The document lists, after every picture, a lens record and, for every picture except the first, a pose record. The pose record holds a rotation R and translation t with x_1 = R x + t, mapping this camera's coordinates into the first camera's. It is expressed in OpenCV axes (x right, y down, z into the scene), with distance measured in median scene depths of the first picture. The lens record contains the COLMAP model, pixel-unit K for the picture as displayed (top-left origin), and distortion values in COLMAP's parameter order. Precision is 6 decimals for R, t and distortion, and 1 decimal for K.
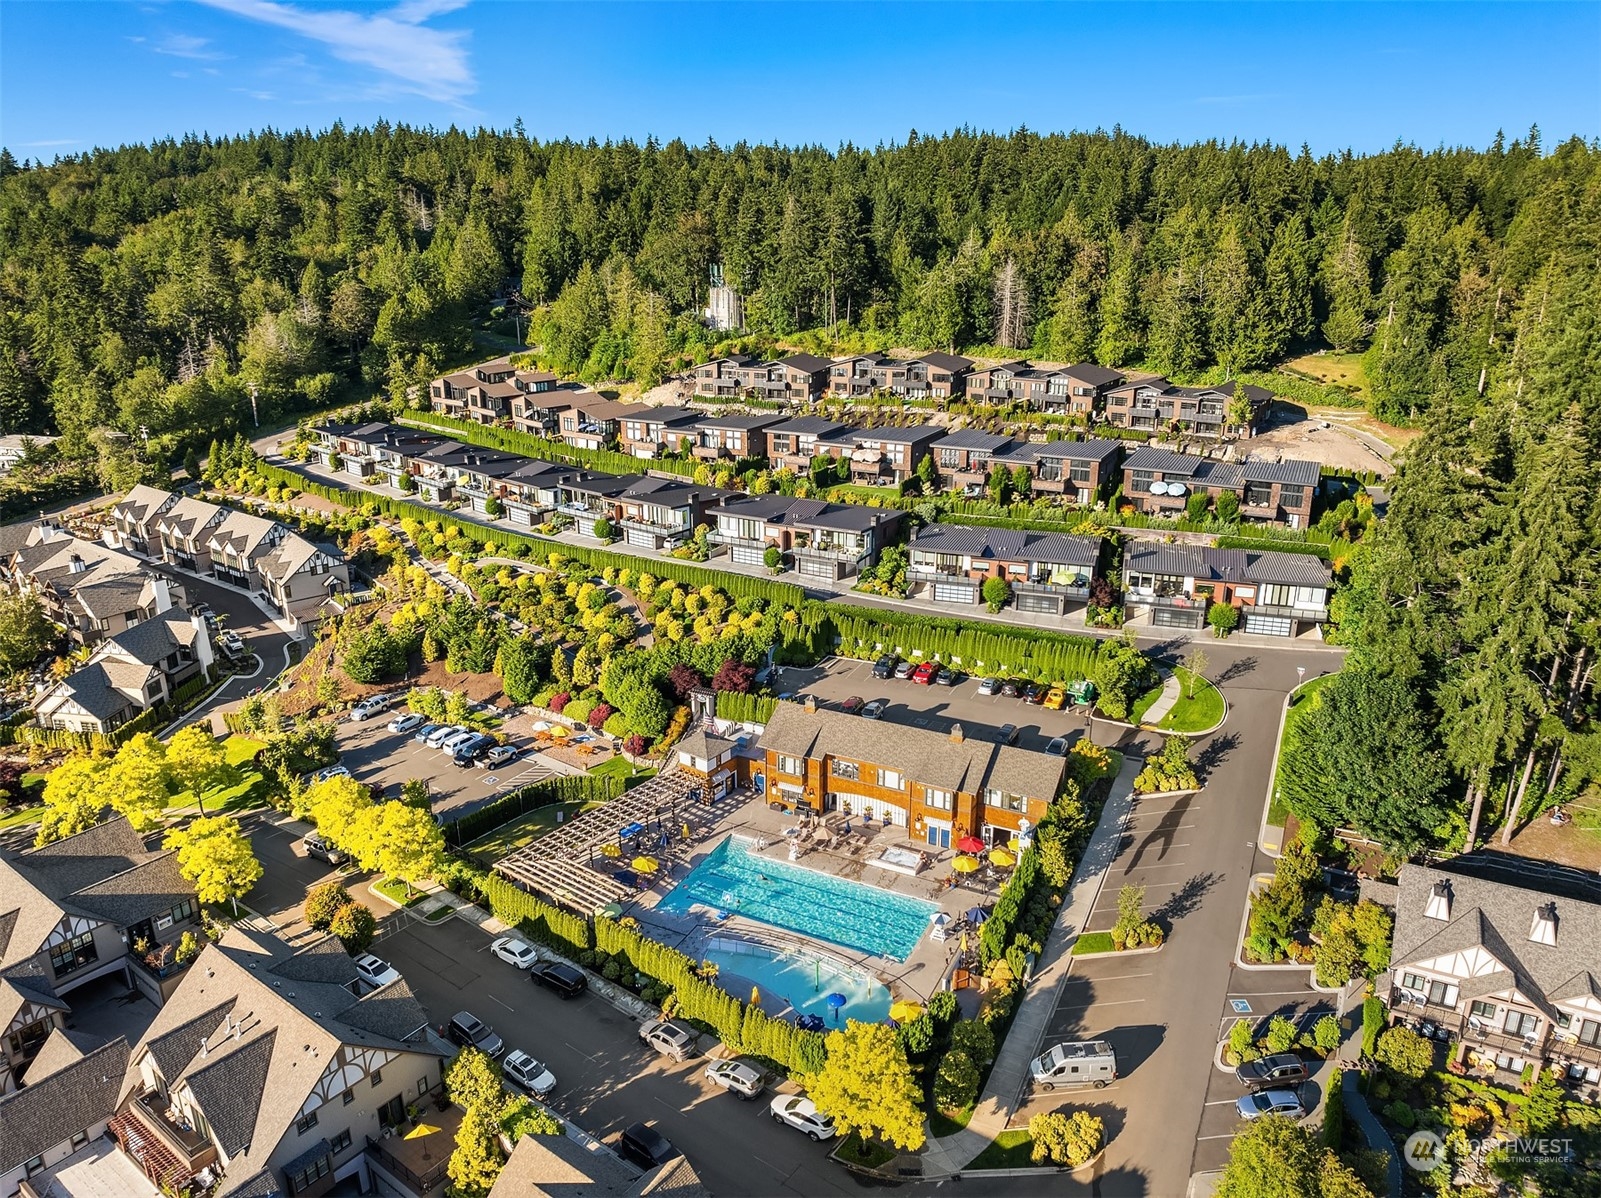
lens RADIAL K [[1138.1, 0, 804.0], [0, 1138.1, 591.7], [0, 0, 1]] dist [-0.053643, 0.023883]
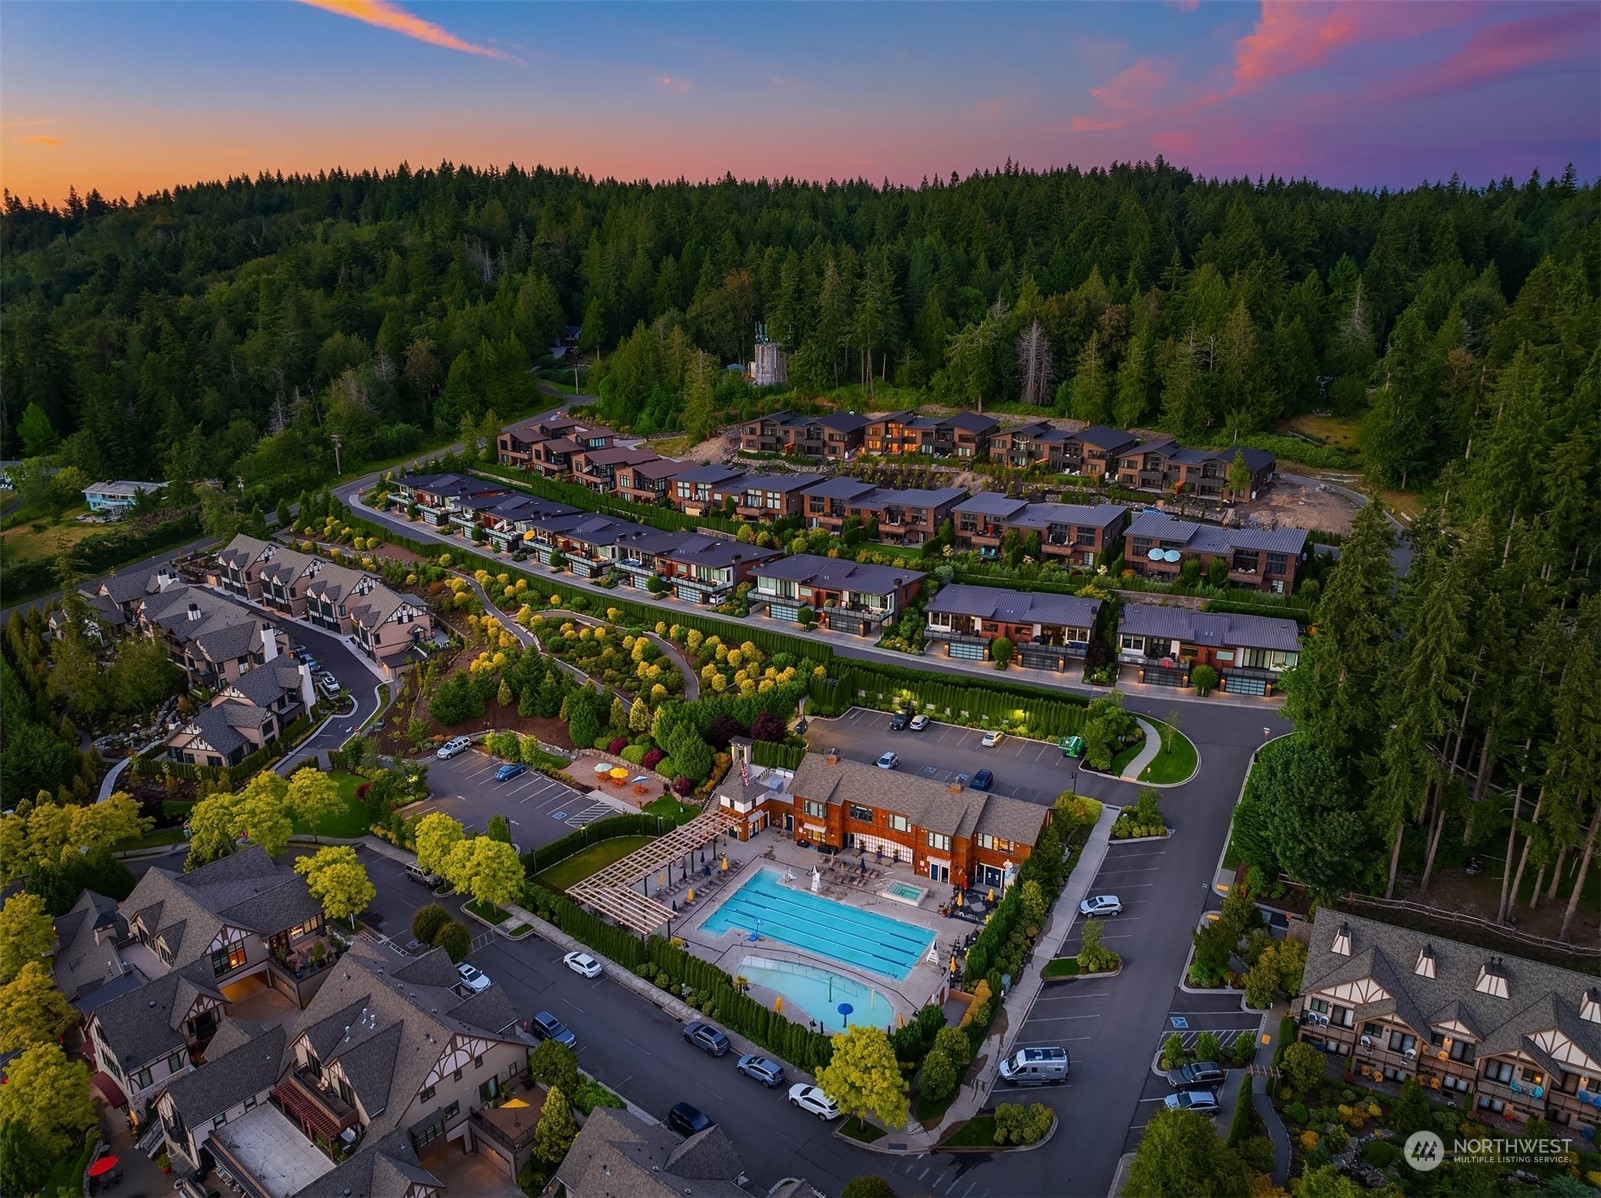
lens RADIAL K [[1133.0, 0, 800.5], [0, 1133.0, 599.0], [0, 0, 1]] dist [-0.041530, 0.000470]
pose [[0.999014, 0.009114, -0.043448, 0.015292], [-0.009368, 0.999940, -0.005640, -0.039666], [0.043394, 0.006041, 0.999040, -0.117364]]
